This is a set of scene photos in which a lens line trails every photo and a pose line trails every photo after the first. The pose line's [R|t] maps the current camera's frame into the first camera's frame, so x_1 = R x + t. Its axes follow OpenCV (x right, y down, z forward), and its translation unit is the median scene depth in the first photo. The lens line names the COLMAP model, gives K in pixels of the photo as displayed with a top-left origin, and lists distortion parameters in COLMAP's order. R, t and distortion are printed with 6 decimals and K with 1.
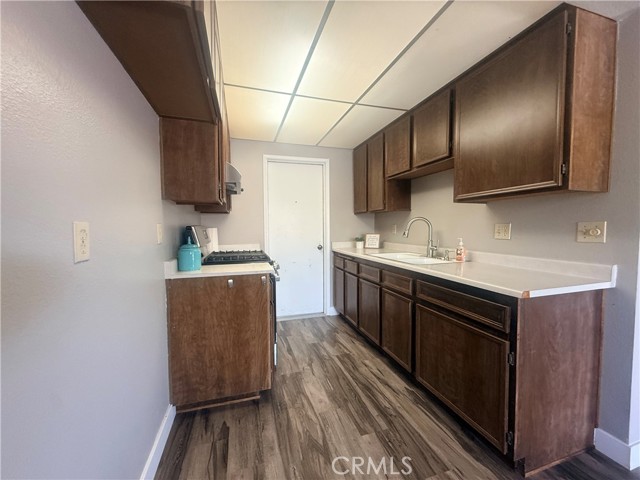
lens RADIAL K [[257.4, 0, 320.0], [0, 257.4, 240.0], [0, 0, 1]] dist [0.007702, -0.000036]
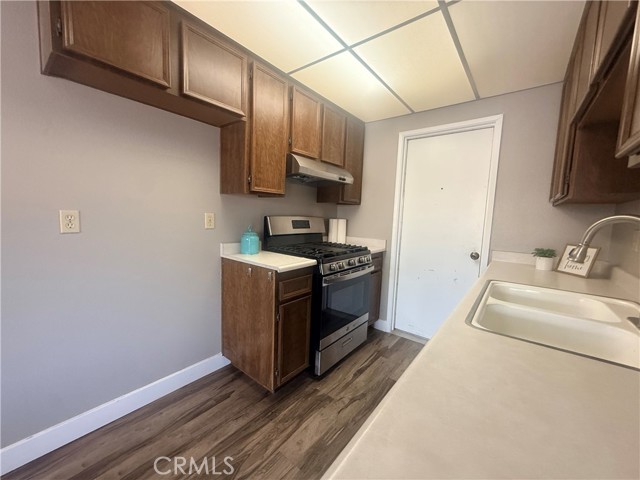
lens RADIAL K [[257.4, 0, 320.0], [0, 257.4, 240.0], [0, 0, 1]] dist [0.007702, -0.000036]
pose [[0.561008, 0.113383, -0.820008, 0.657147], [-0.082963, 0.993289, 0.080584, -0.068164], [0.823642, 0.022822, 0.566650, 0.623820]]
